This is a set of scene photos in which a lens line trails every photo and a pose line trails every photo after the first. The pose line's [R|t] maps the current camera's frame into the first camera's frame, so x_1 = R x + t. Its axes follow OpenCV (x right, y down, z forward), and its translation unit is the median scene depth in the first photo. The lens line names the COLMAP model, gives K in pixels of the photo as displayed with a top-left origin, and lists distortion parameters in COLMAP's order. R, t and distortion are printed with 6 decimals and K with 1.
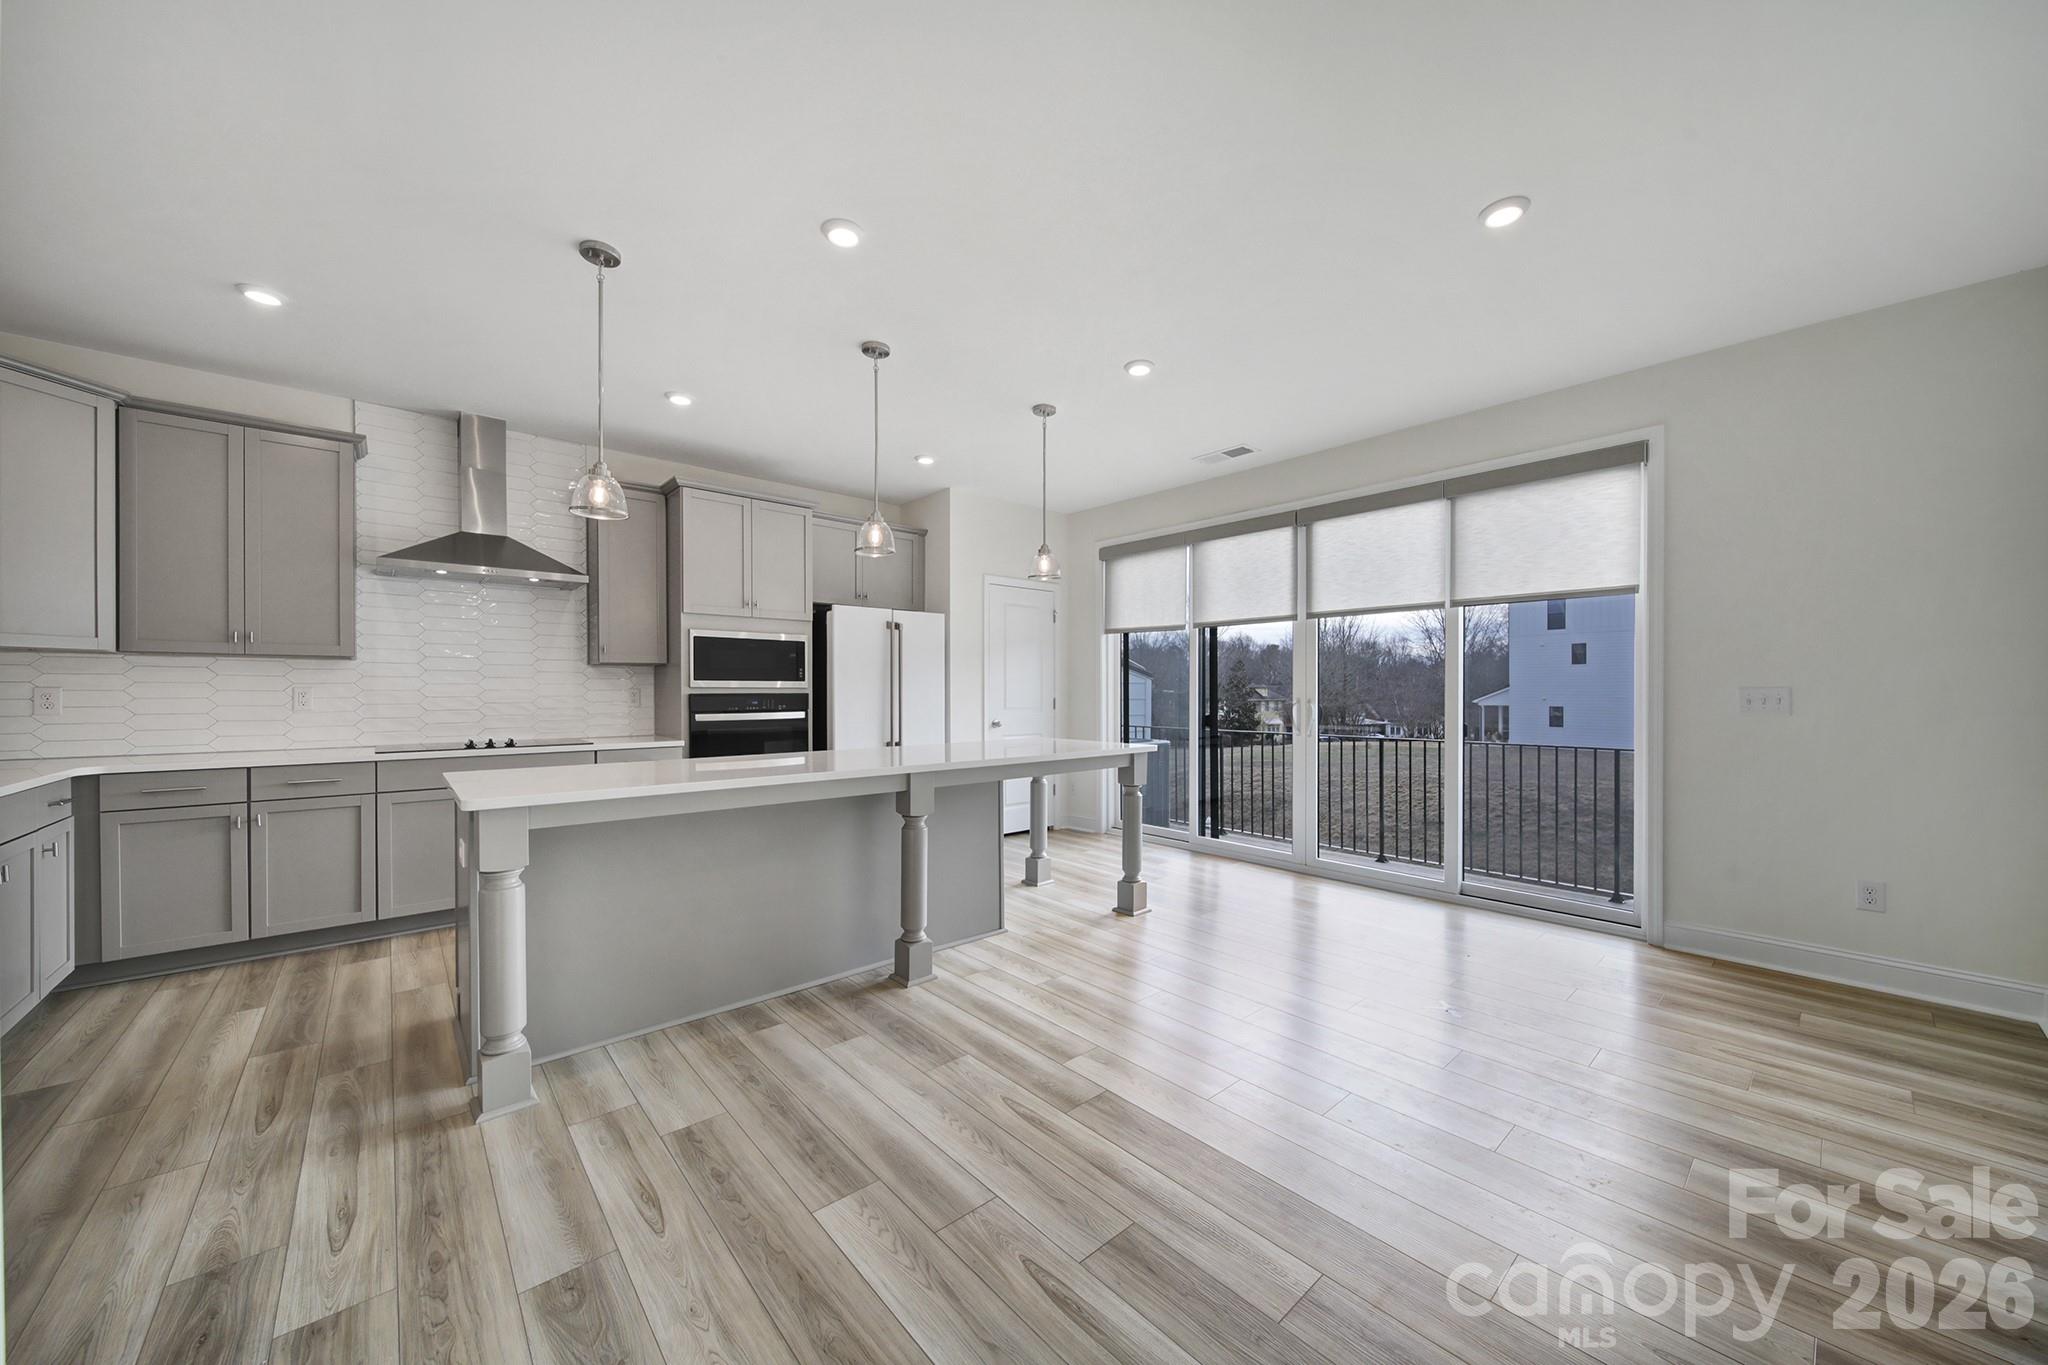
lens RADIAL K [[722.0, 0, 1031.2], [0, 722.0, 685.1], [0, 0, 1]] dist [-0.000955, -0.000120]
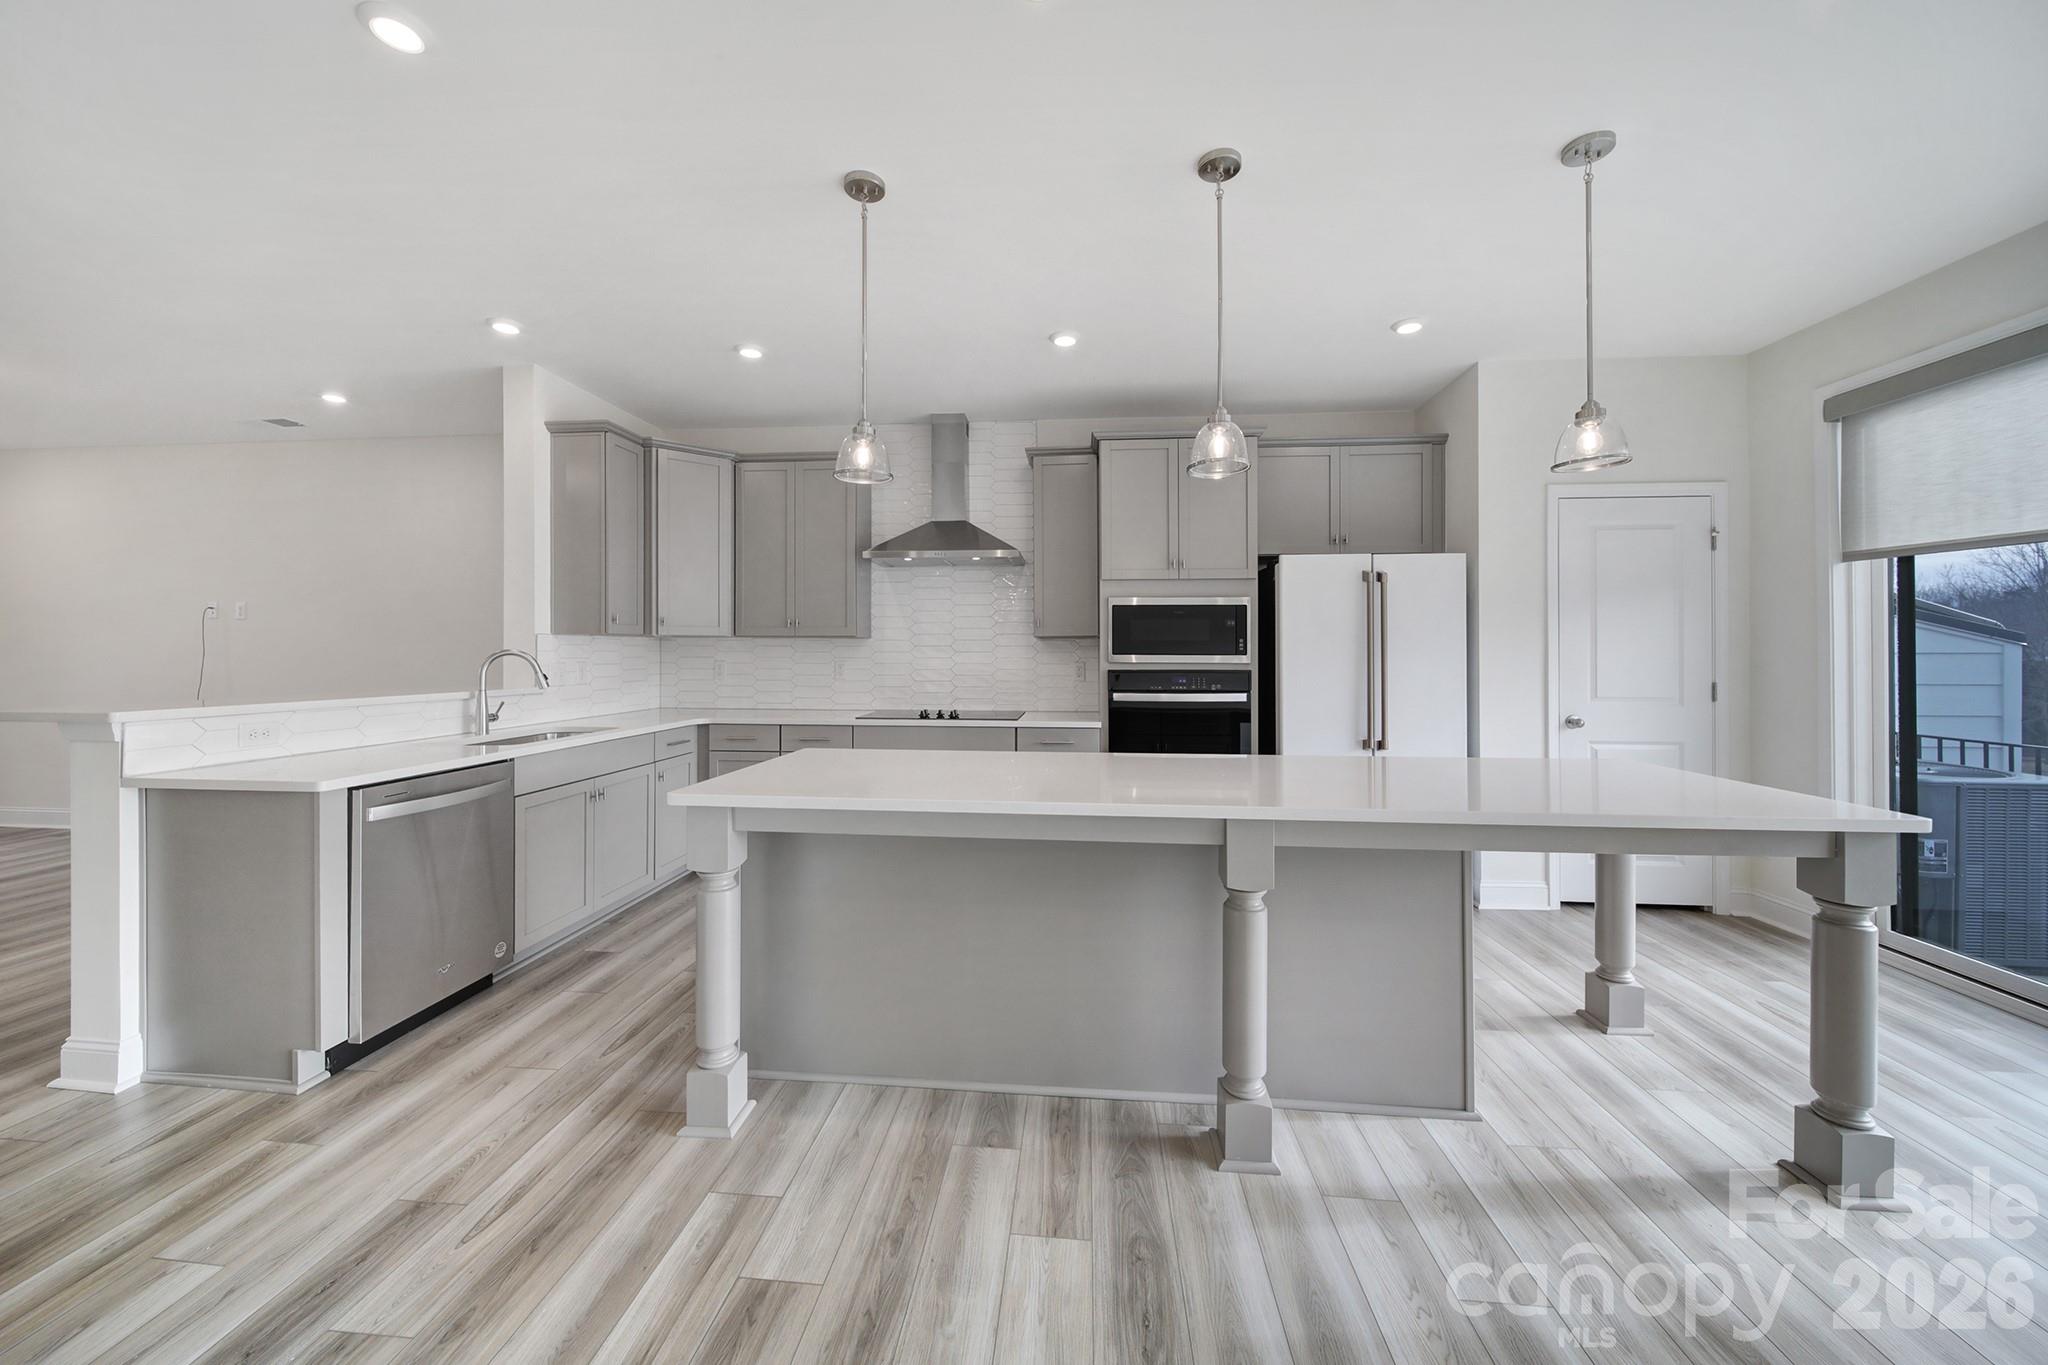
lens RADIAL K [[725.9, 0, 1024.1], [0, 725.9, 647.0], [0, 0, 1]] dist [-0.001671, -0.000317]
pose [[0.685832, -0.003772, -0.727750, 0.117906], [0.002325, 0.999993, -0.002992, -0.015052], [0.727756, 0.000360, 0.685836, 0.333602]]
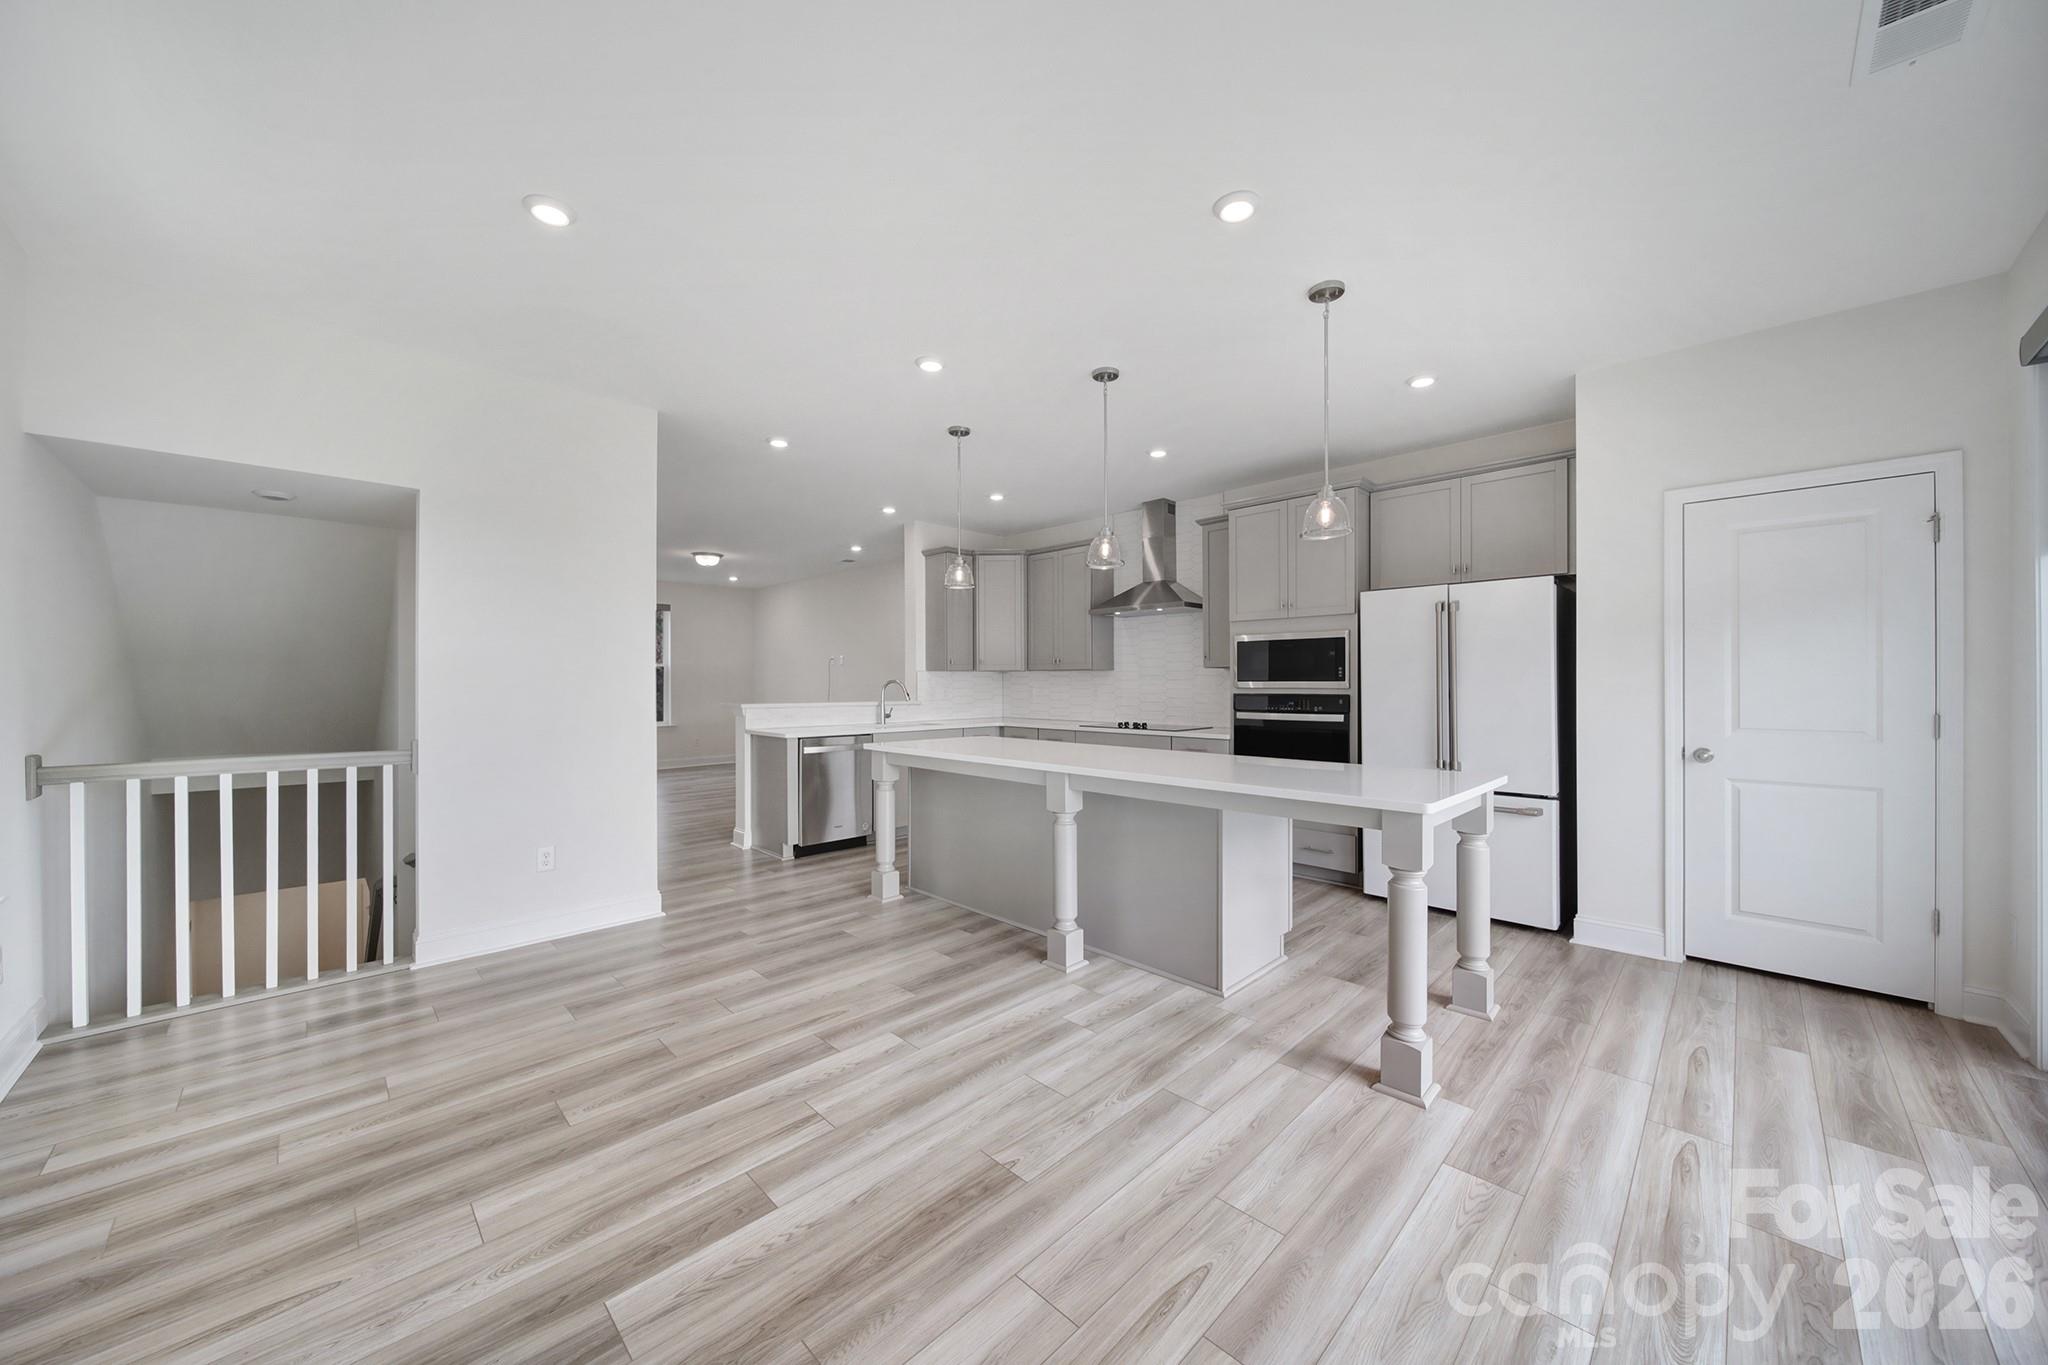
lens RADIAL K [[722.0, 0, 1031.2], [0, 722.0, 685.1], [0, 0, 1]] dist [-0.000955, -0.000120]
pose [[0.065846, 0.004671, -0.997819, 0.674013], [0.007744, 0.999957, 0.005192, -0.010117], [0.997800, -0.008069, 0.065807, 0.662091]]
